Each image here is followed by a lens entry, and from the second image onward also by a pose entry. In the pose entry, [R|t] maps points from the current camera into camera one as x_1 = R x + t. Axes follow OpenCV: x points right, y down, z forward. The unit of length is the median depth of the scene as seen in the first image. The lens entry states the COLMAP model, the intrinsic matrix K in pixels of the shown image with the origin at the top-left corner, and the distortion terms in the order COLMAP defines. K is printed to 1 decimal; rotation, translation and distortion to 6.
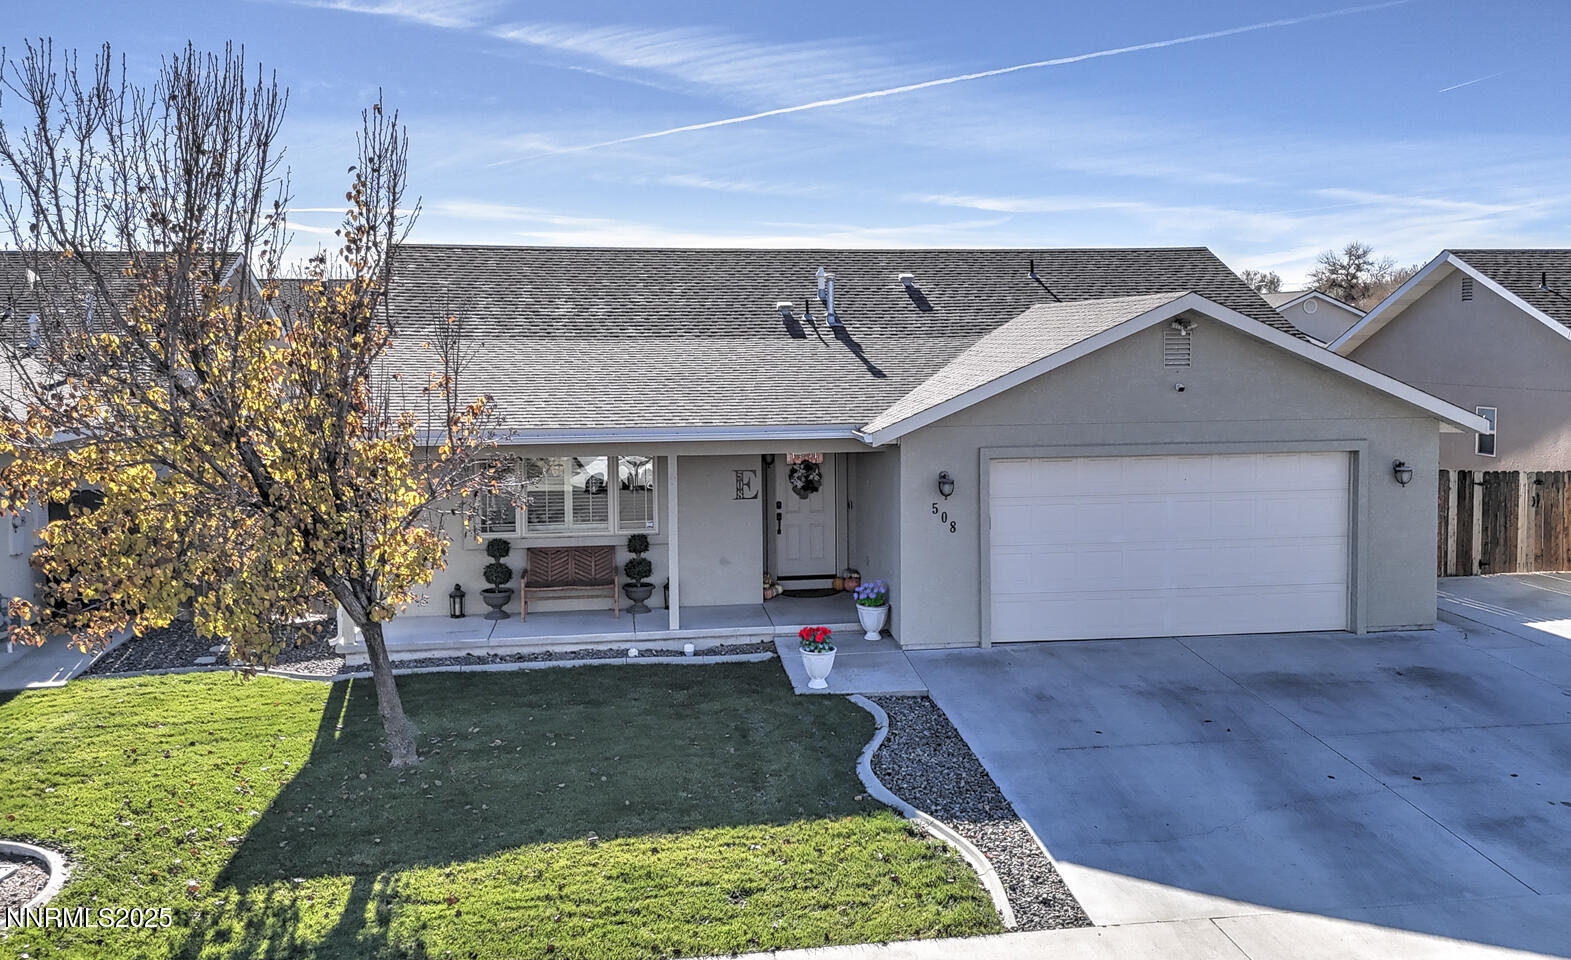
lens RADIAL K [[1076.5, 0, 785.5], [0, 1076.5, 480.0], [0, 0, 1]] dist [0.000935, 0.000022]
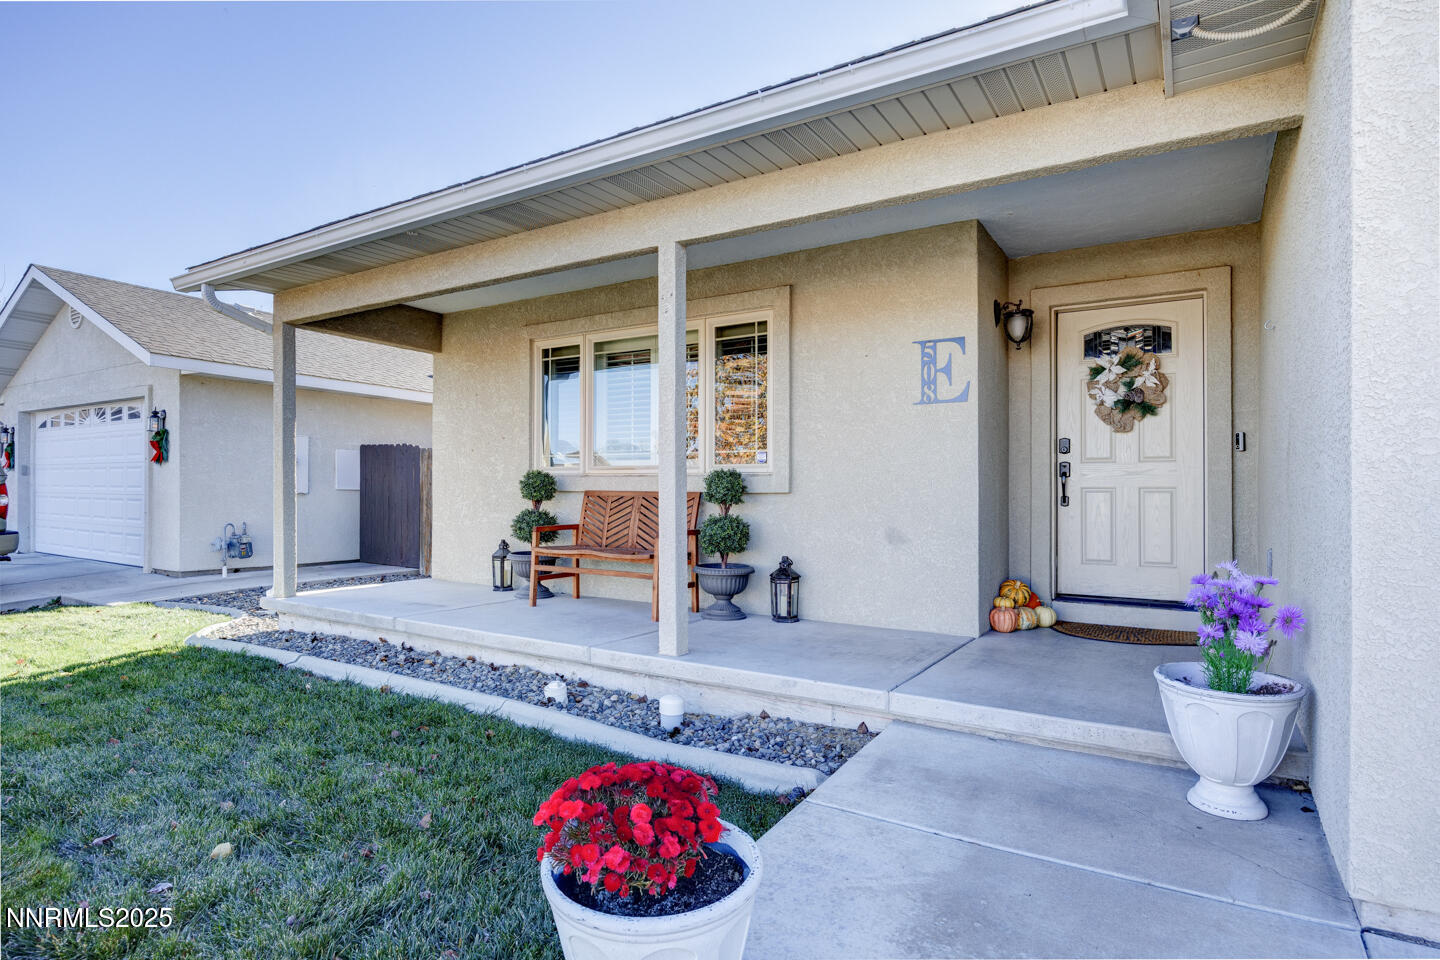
lens RADIAL K [[768.5, 0, 720.0], [0, 768.5, 480.0], [0, 0, 1]] dist [-0.001429, -0.000223]
pose [[0.797251, 0.022649, -0.603223, 0.084943], [-0.067520, 0.996371, -0.051827, 0.072497], [0.599860, 0.082049, 0.795887, 0.673075]]
